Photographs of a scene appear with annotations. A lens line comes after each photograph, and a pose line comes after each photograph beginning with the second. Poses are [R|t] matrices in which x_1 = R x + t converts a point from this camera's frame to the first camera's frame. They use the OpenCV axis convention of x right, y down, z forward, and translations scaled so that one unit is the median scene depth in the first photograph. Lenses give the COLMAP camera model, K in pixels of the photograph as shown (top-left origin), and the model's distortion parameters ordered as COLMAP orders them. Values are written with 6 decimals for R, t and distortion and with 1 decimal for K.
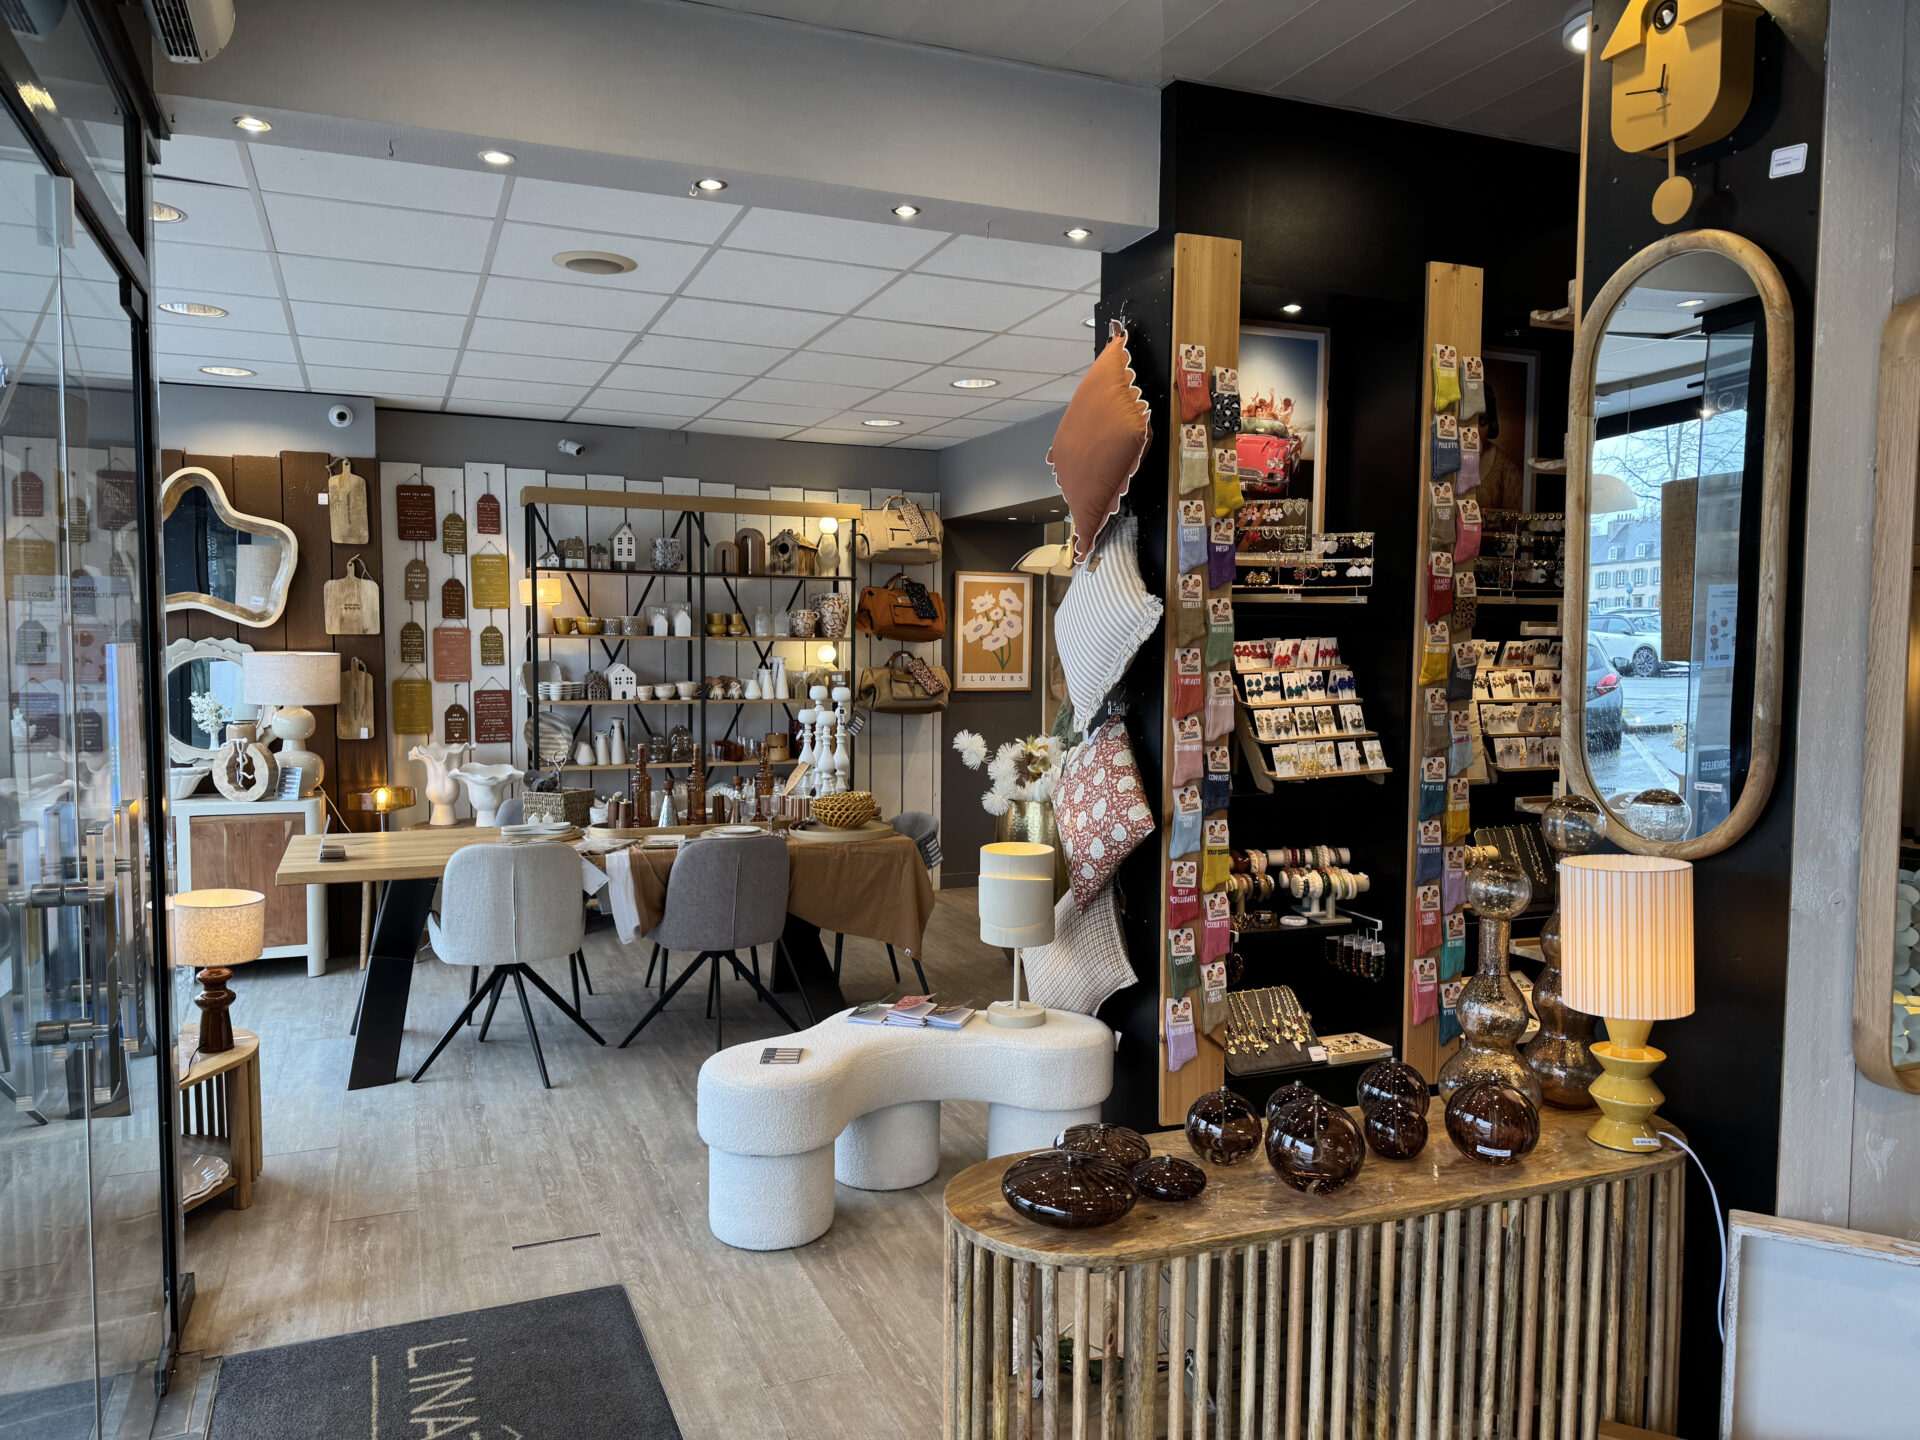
lens RADIAL K [[1365.1, 0, 975.4], [0, 1365.1, 728.2], [0, 0, 1]] dist [0.016328, -0.011354]
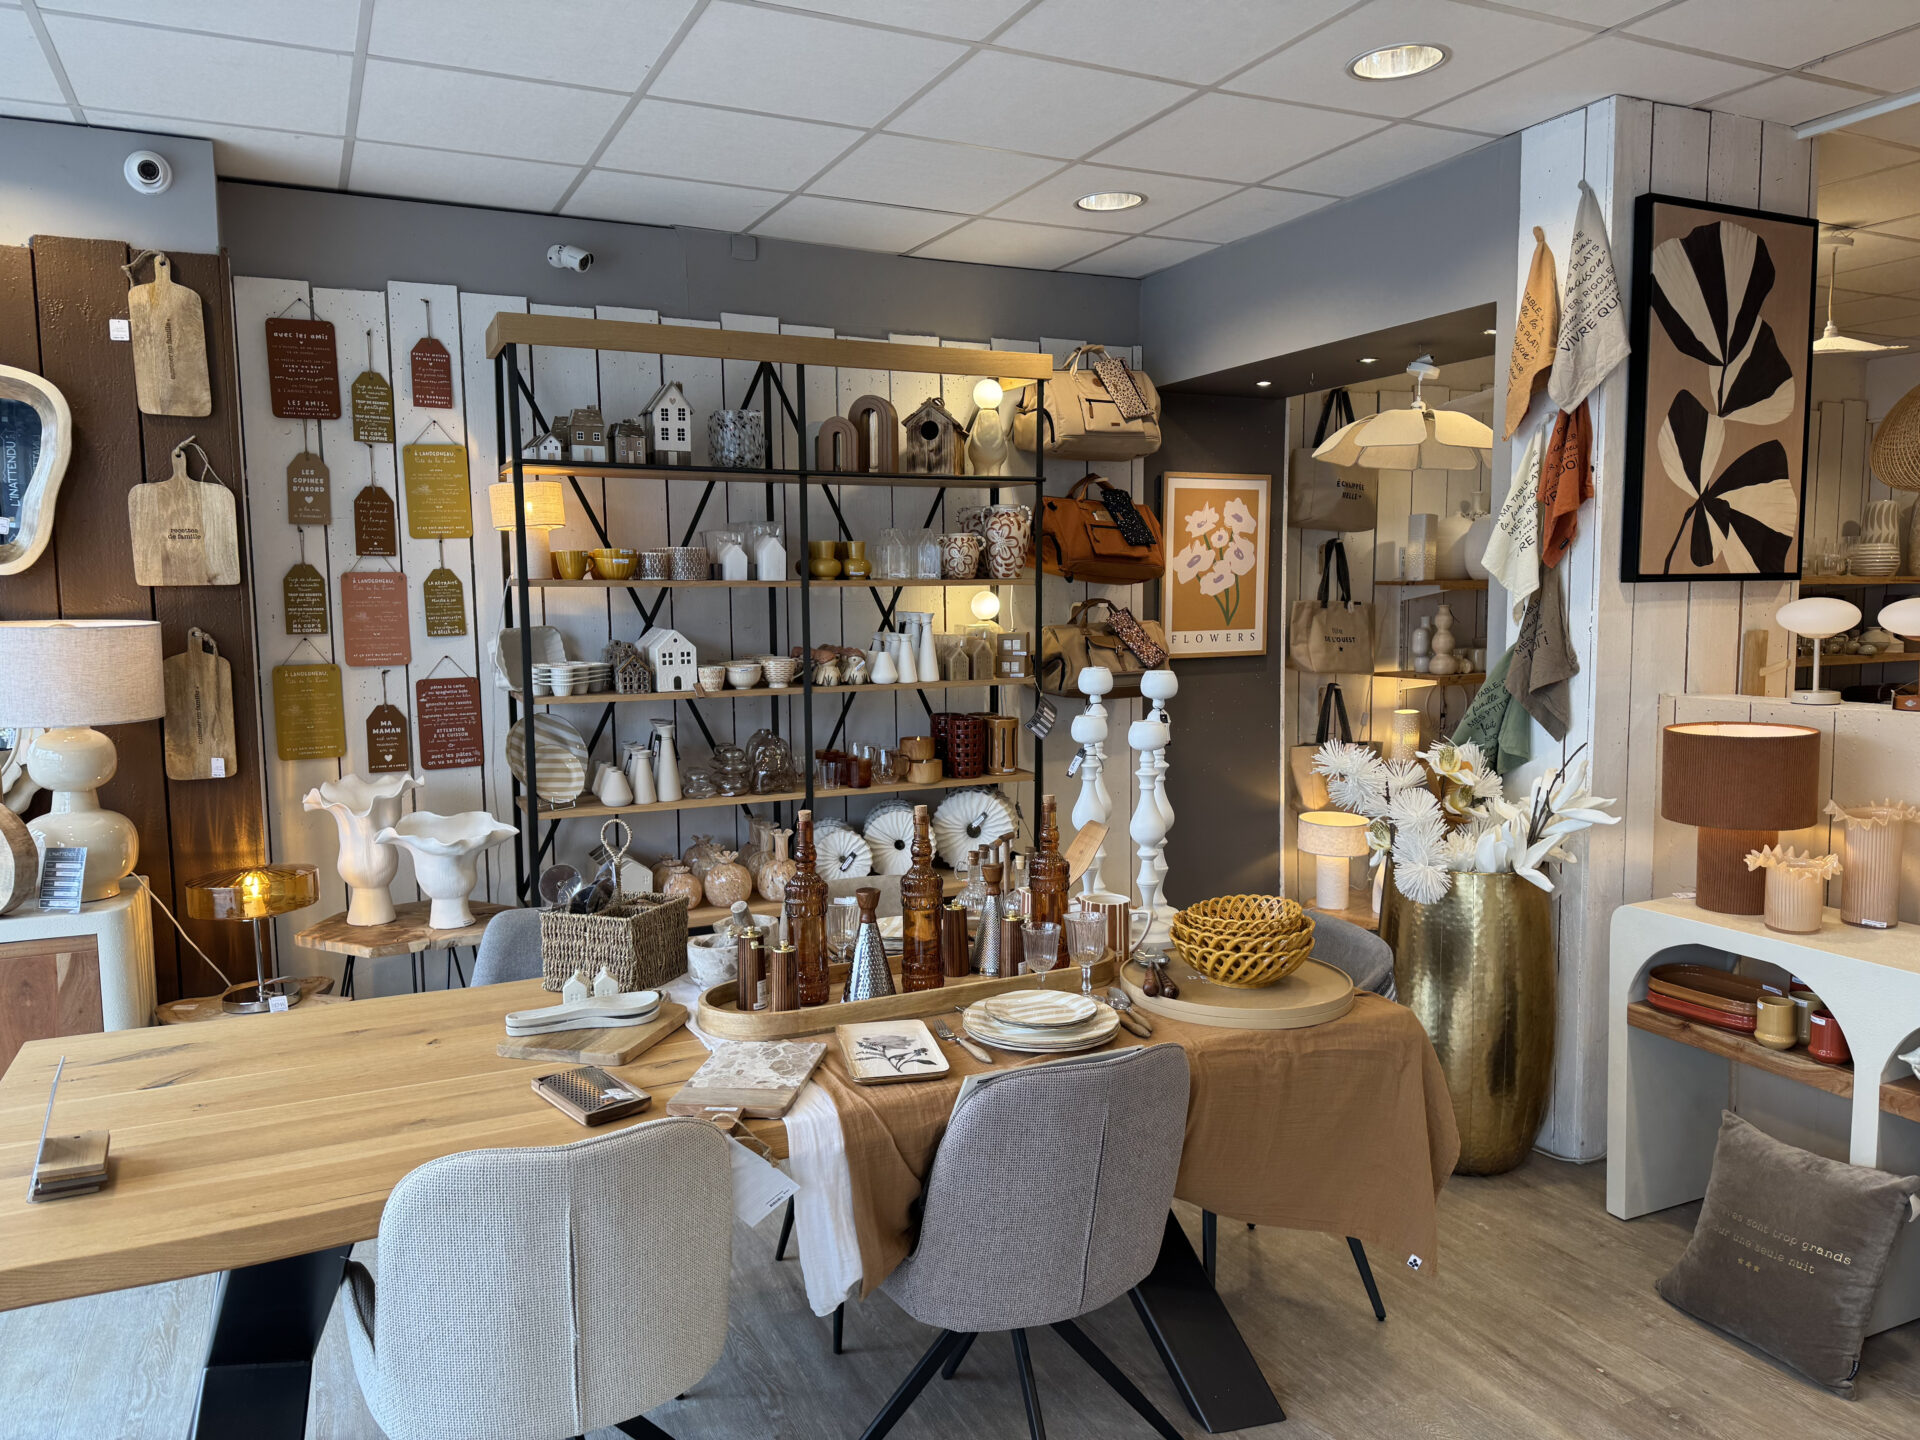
lens RADIAL K [[1365.1, 0, 941.7], [0, 1365.1, 724.8], [0, 0, 1]] dist [0.016328, -0.011354]
pose [[0.999446, -0.021449, 0.025442, -0.159128], [0.020537, 0.999155, 0.035591, -0.024730], [-0.026184, -0.035049, 0.999043, 0.414258]]
